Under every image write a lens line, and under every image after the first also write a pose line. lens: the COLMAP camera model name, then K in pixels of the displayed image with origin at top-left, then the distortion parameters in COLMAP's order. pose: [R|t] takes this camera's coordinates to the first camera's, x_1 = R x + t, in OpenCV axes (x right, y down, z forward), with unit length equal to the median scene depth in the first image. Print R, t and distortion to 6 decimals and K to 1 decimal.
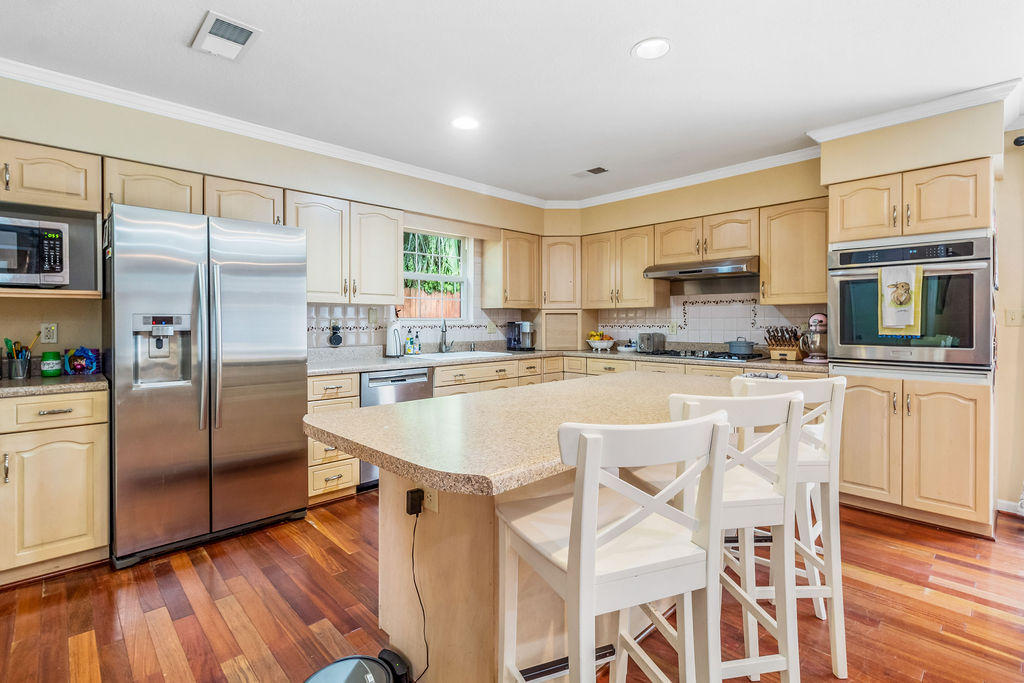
lens RADIAL K [[476.6, 0, 501.3], [0, 476.6, 325.3], [0, 0, 1]] dist [0.004534, -0.003669]
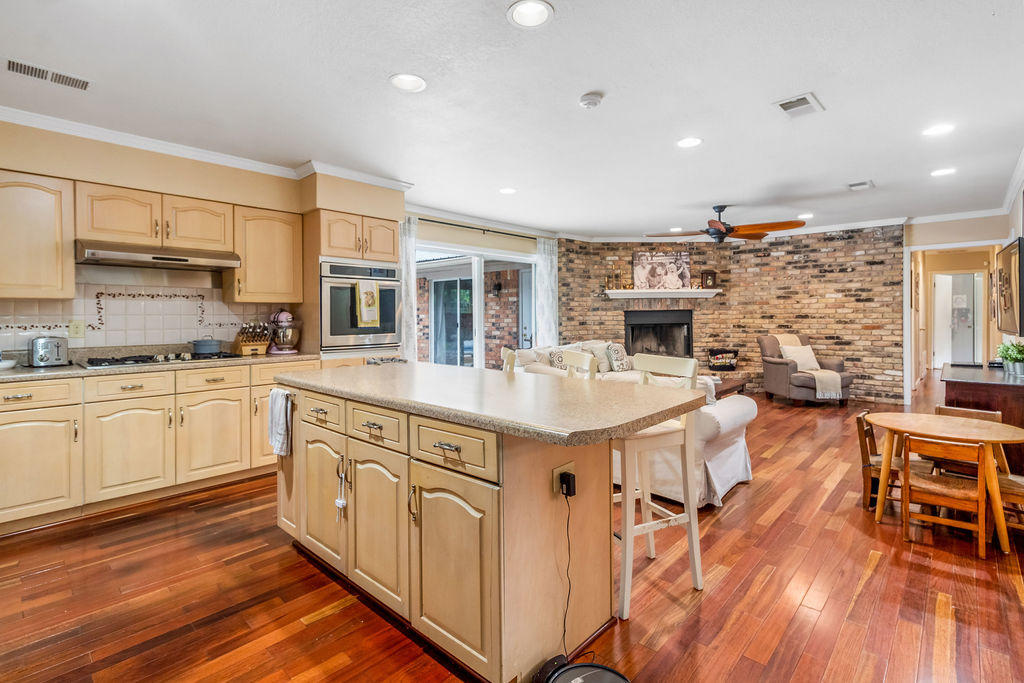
lens RADIAL K [[476.6, 0, 518.9], [0, 476.6, 316.7], [0, 0, 1]] dist [0.004534, -0.003669]
pose [[-0.063301, -0.000149, 0.997994, -0.500511], [0.014194, 0.999899, 0.001049, -0.004628], [-0.997894, 0.014232, -0.063292, 0.473675]]
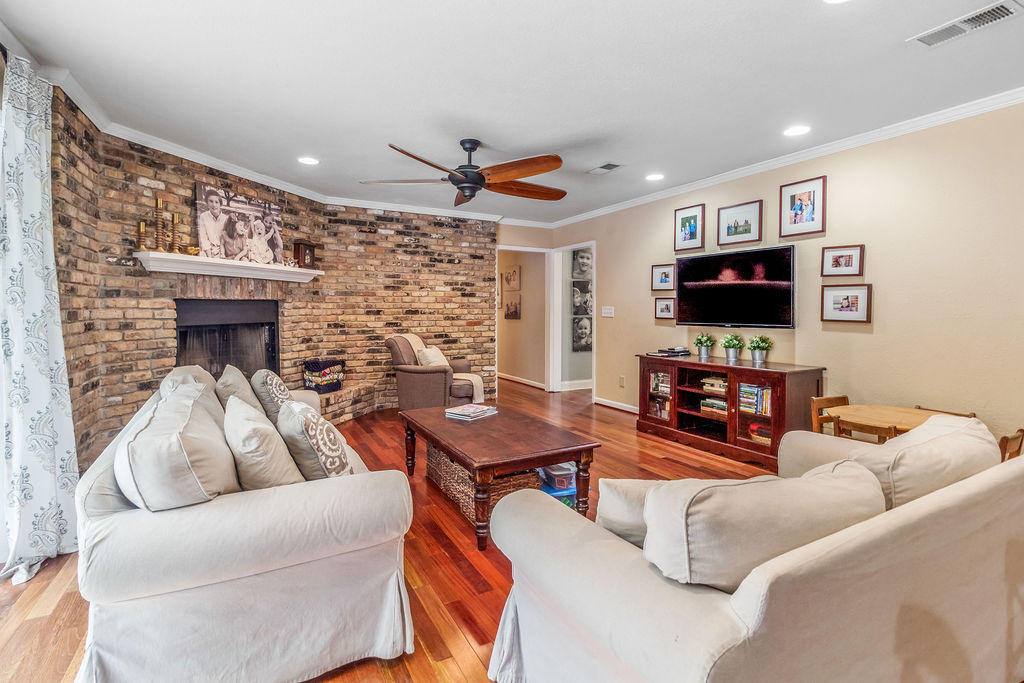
lens RADIAL K [[476.6, 0, 510.1], [0, 476.6, 316.5], [0, 0, 1]] dist [0.004534, -0.003669]
pose [[-0.964039, -0.002722, 0.265747, 0.602485], [0.002480, 0.999812, 0.019239, -0.001714], [-0.265749, 0.019206, -0.963851, 0.667796]]
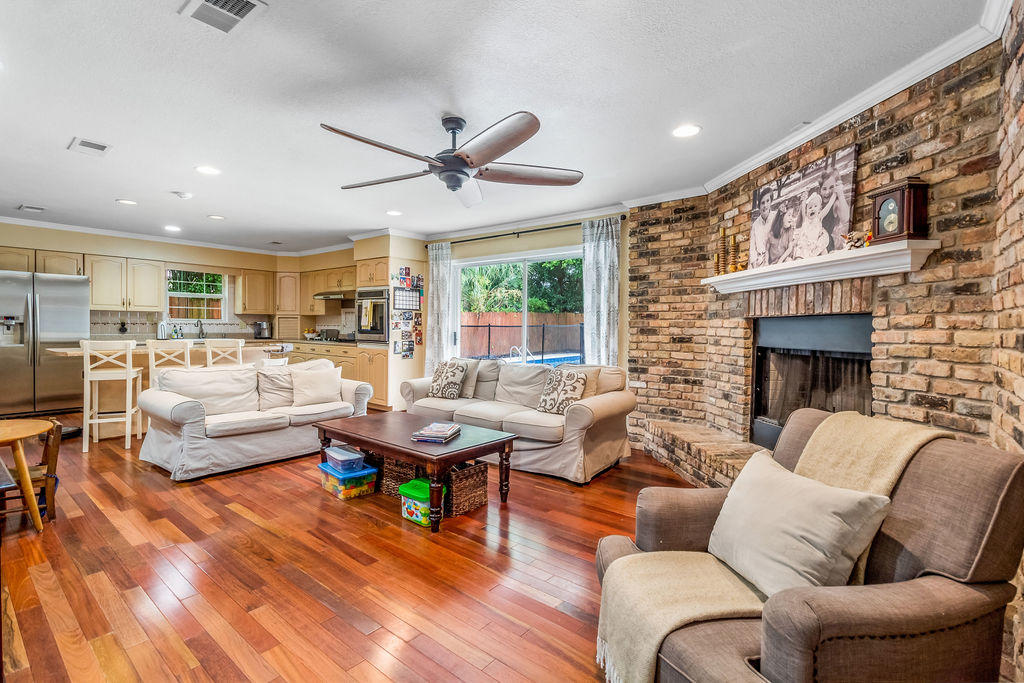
lens RADIAL K [[476.6, 0, 508.2], [0, 476.6, 332.3], [0, 0, 1]] dist [0.004534, -0.003669]
pose [[0.992775, 0.011493, 0.119437, 0.941655], [-0.012520, 0.999891, 0.007855, 0.006767], [-0.119334, -0.009293, 0.992811, -1.055787]]
